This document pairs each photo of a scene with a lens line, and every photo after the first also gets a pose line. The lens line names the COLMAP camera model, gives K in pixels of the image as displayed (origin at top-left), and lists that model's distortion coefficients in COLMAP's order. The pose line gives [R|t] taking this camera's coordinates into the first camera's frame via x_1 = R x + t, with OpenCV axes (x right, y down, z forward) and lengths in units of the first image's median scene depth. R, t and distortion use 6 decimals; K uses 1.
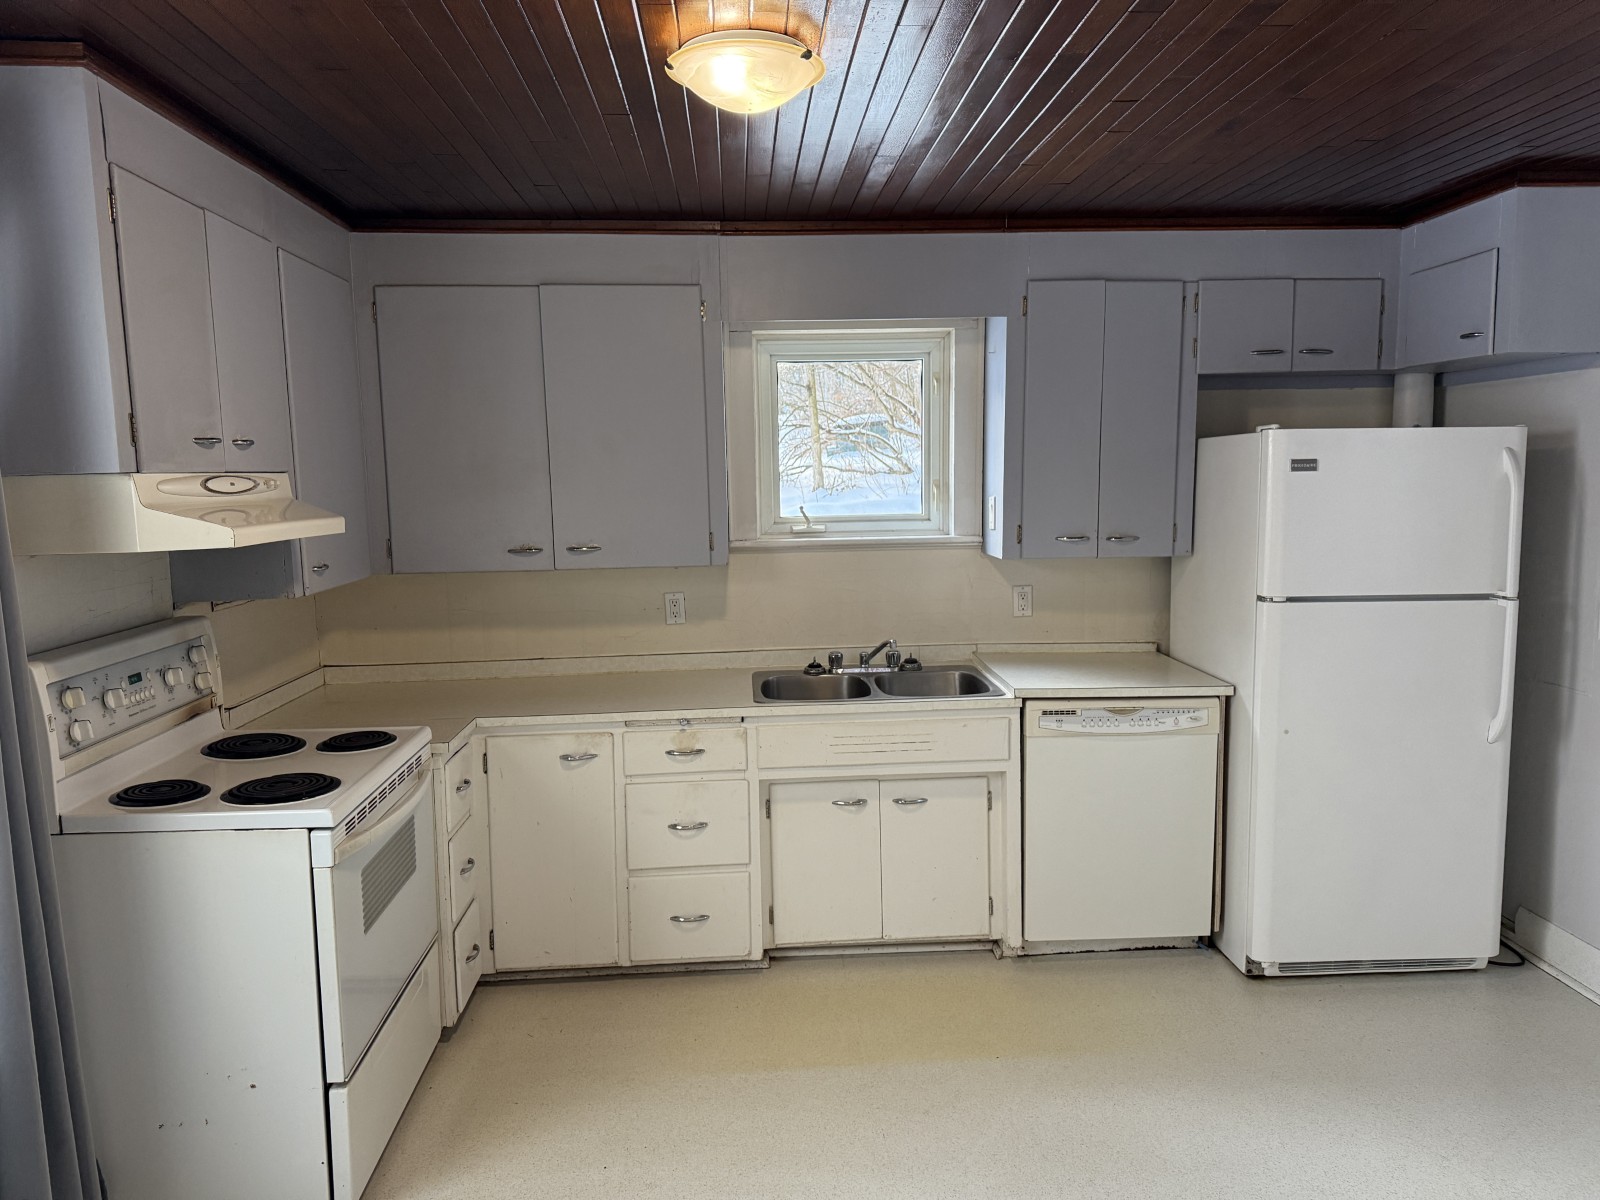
lens RADIAL K [[1122.3, 0, 807.9], [0, 1122.3, 601.8], [0, 0, 1]] dist [0.119182, -0.191188]
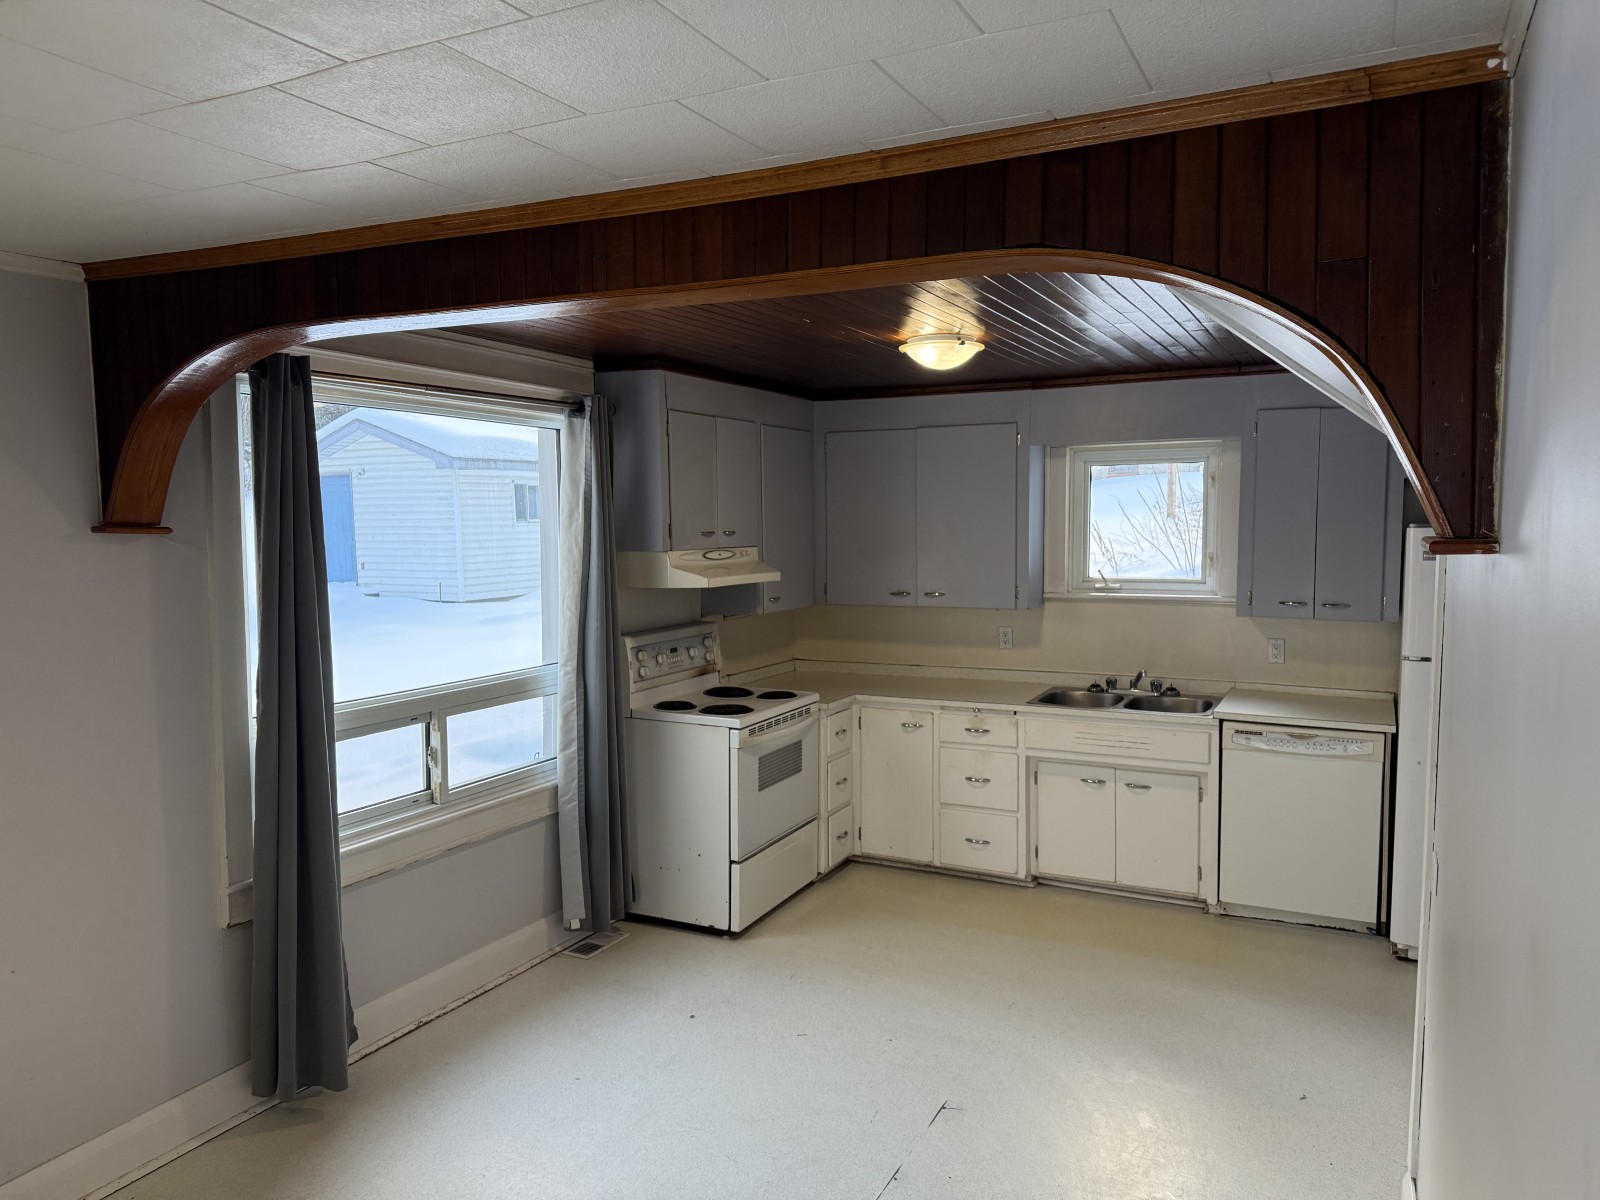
lens RADIAL K [[1123.4, 0, 807.1], [0, 1123.4, 596.5], [0, 0, 1]] dist [0.165279, -0.310393]
pose [[0.869288, 0.046565, -0.492108, 0.425585], [-0.065420, 0.997633, -0.021162, 0.000095], [0.489958, 0.050589, 0.870277, -0.443353]]
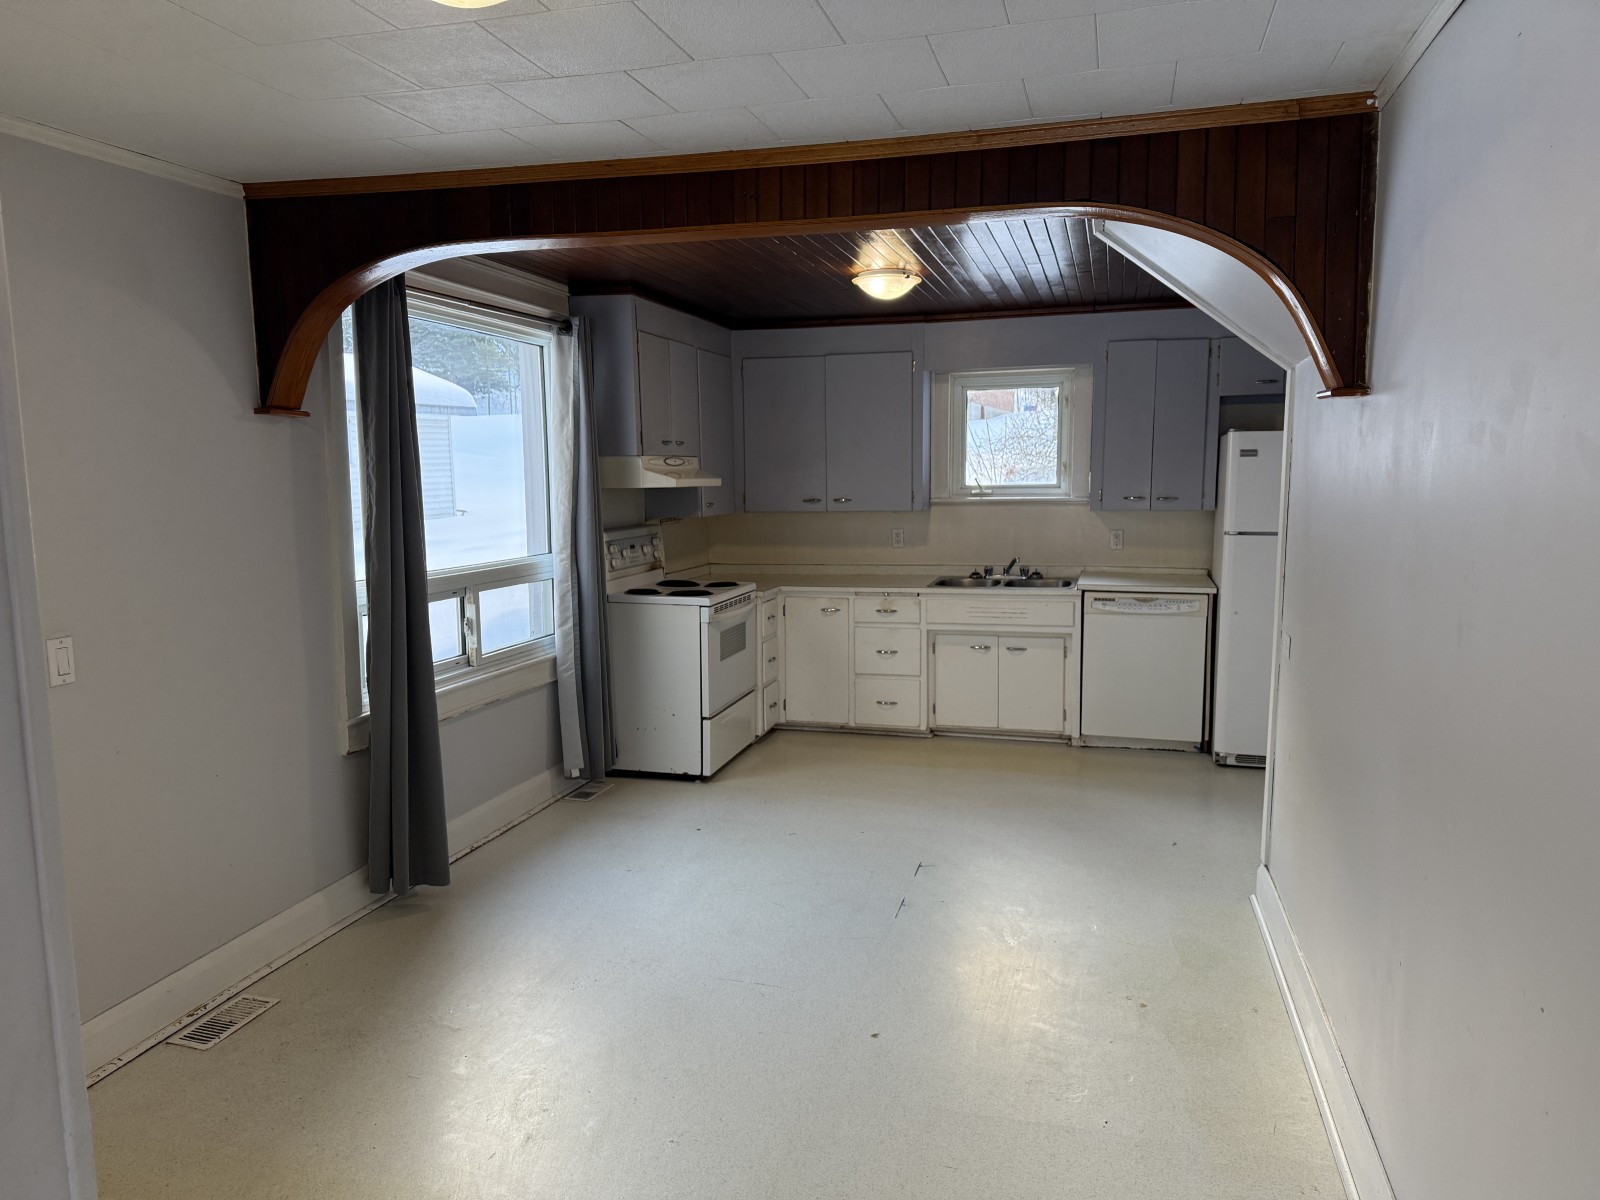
lens RADIAL K [[1123.8, 0, 800.0], [0, 1123.8, 600.0], [0, 0, 1]] dist [0.198754, -0.410194]
pose [[0.946259, 0.045274, -0.320226, 0.334813], [-0.043300, 0.998974, 0.013286, 0.095544], [0.320499, 0.001294, 0.947248, -0.758129]]
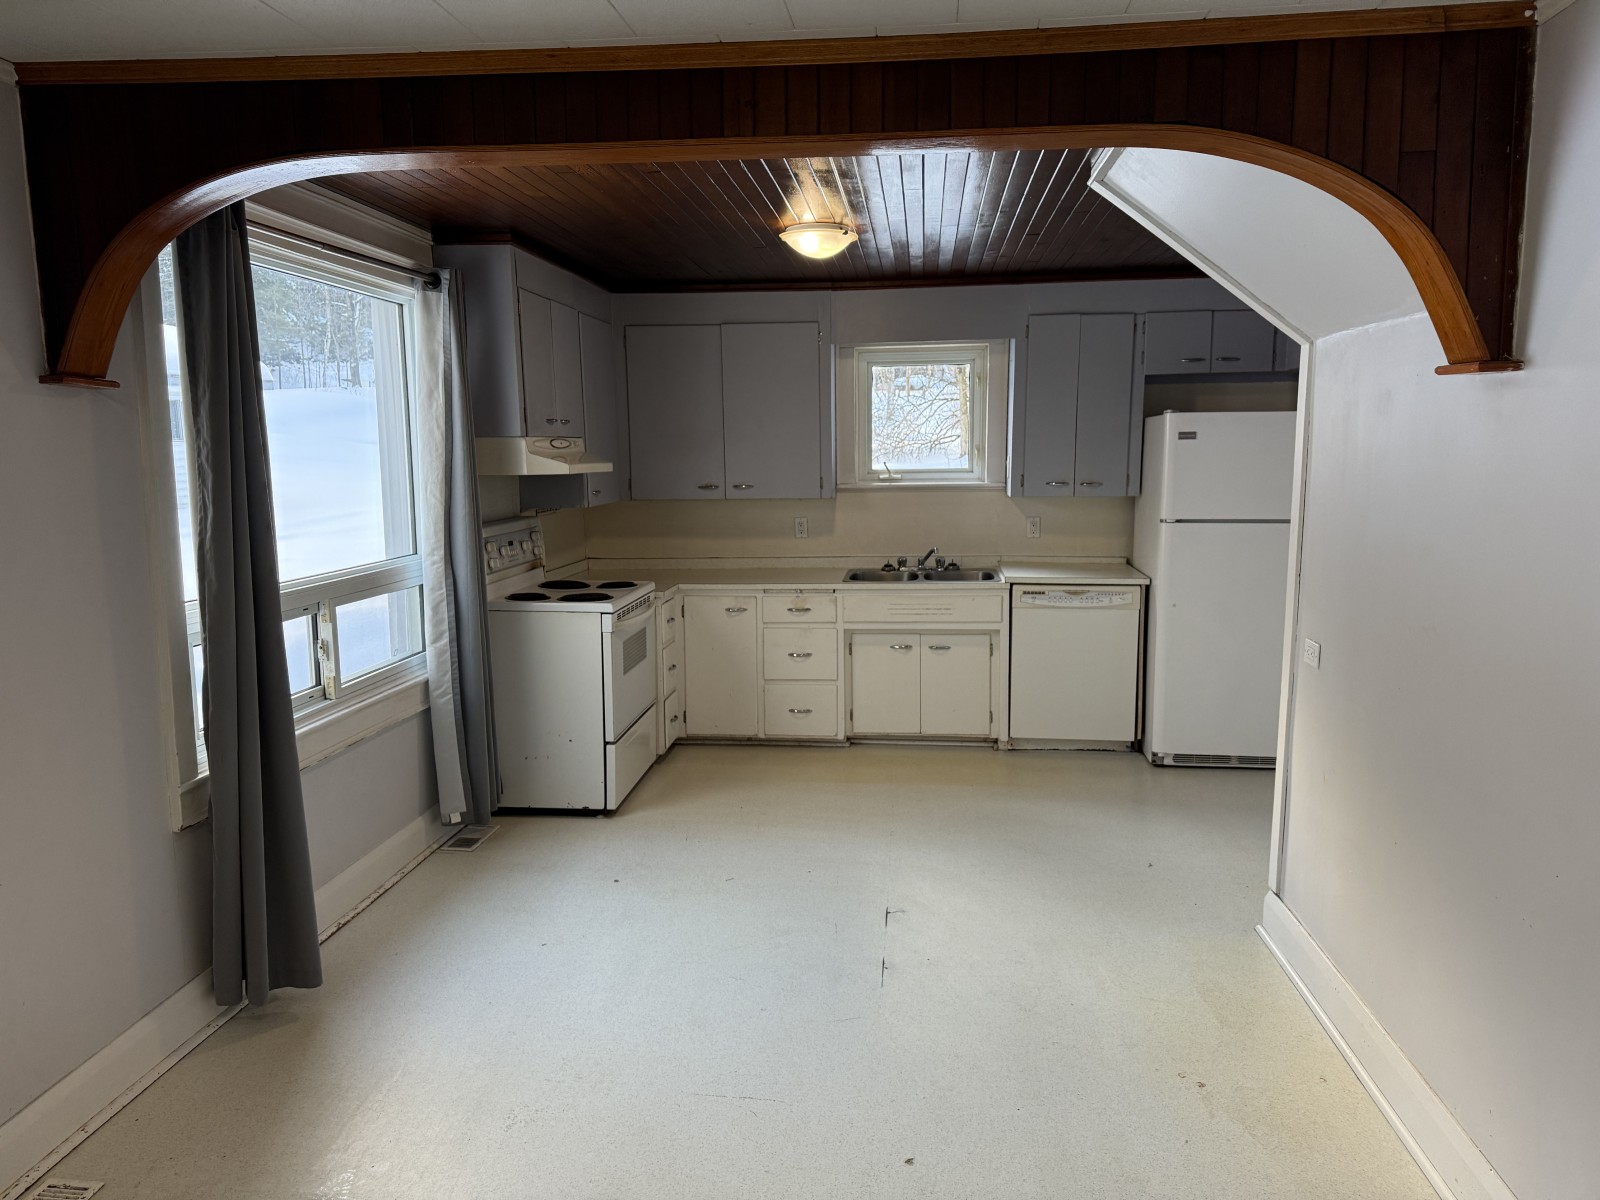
lens RADIAL K [[1127.8, 0, 807.0], [0, 1127.8, 595.0], [0, 0, 1]] dist [0.159431, -0.231131]
pose [[0.986492, 0.028328, -0.161344, 0.164597], [-0.025129, 0.999446, 0.021831, 0.074150], [0.161873, -0.017481, 0.986657, -0.614001]]
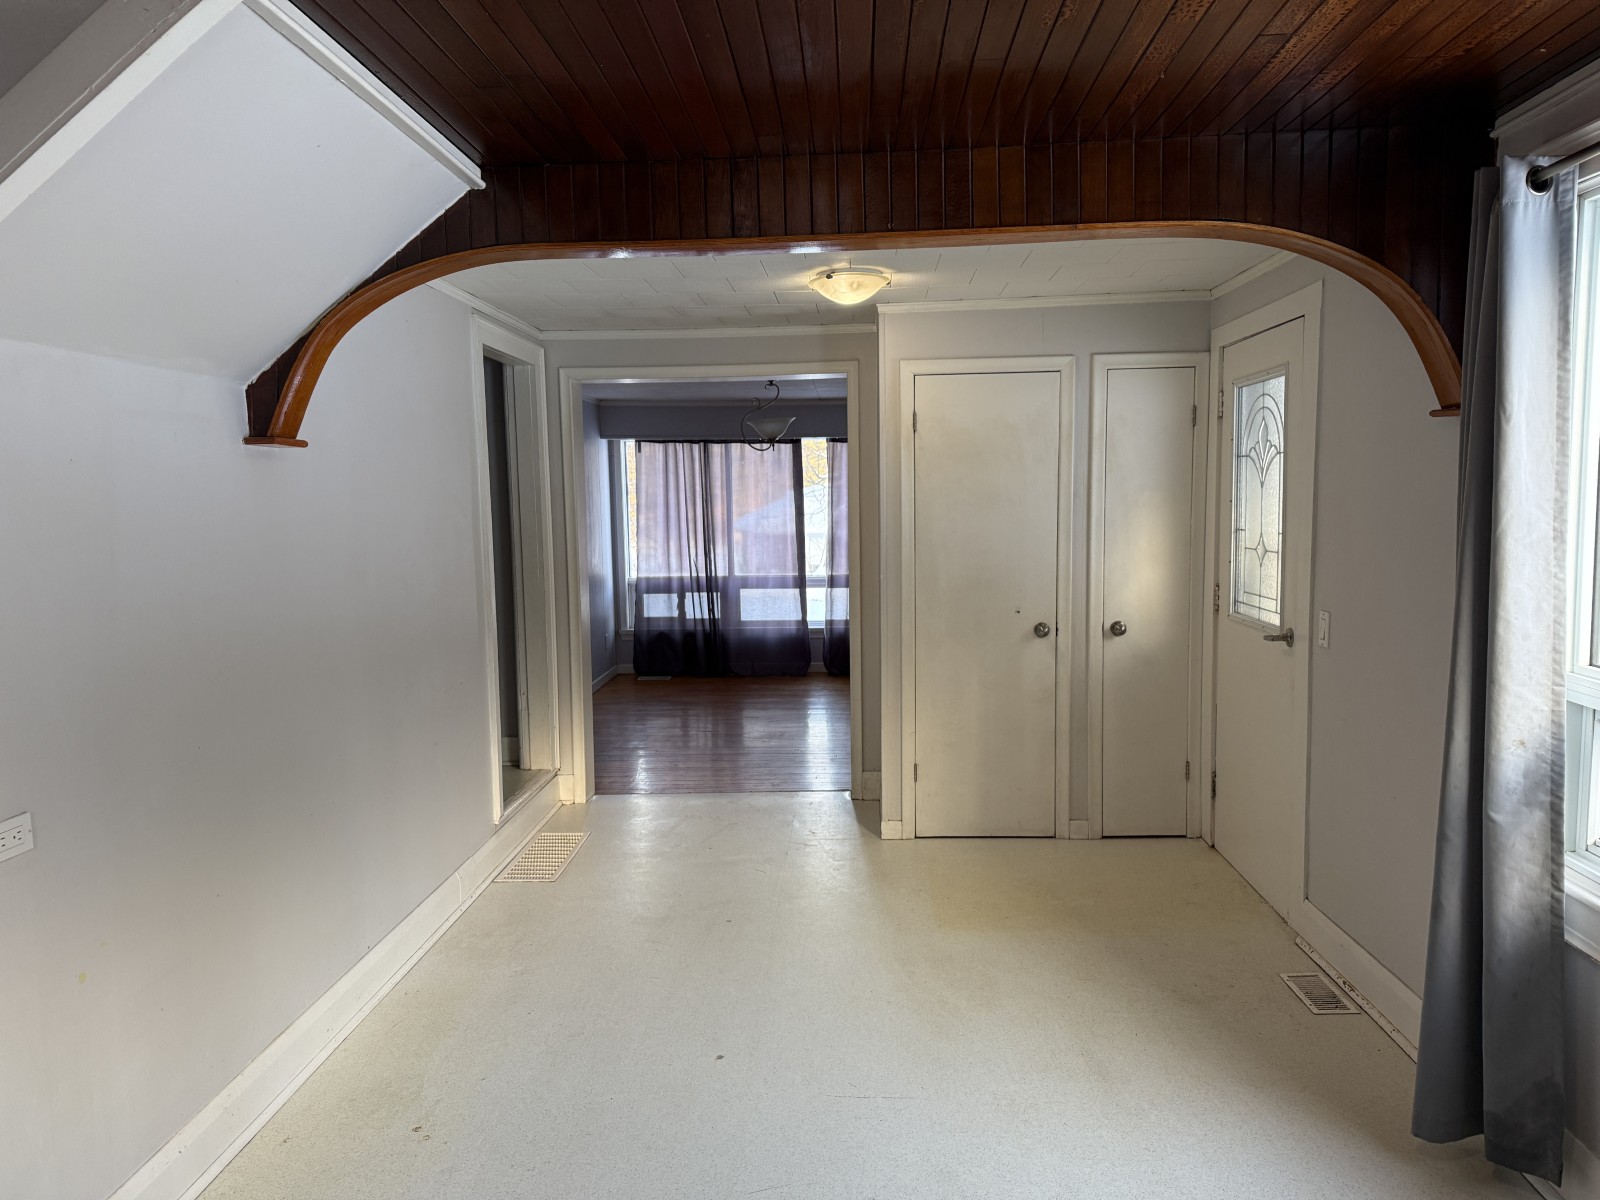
lens RADIAL K [[1134.7, 0, 802.4], [0, 1134.7, 609.9], [0, 0, 1]] dist [0.117489, -0.118554]
pose [[-0.993953, 0.018641, 0.108217, -0.047682], [0.041916, 0.975272, 0.216997, -0.094734], [-0.101496, 0.220221, -0.970155, 0.899294]]
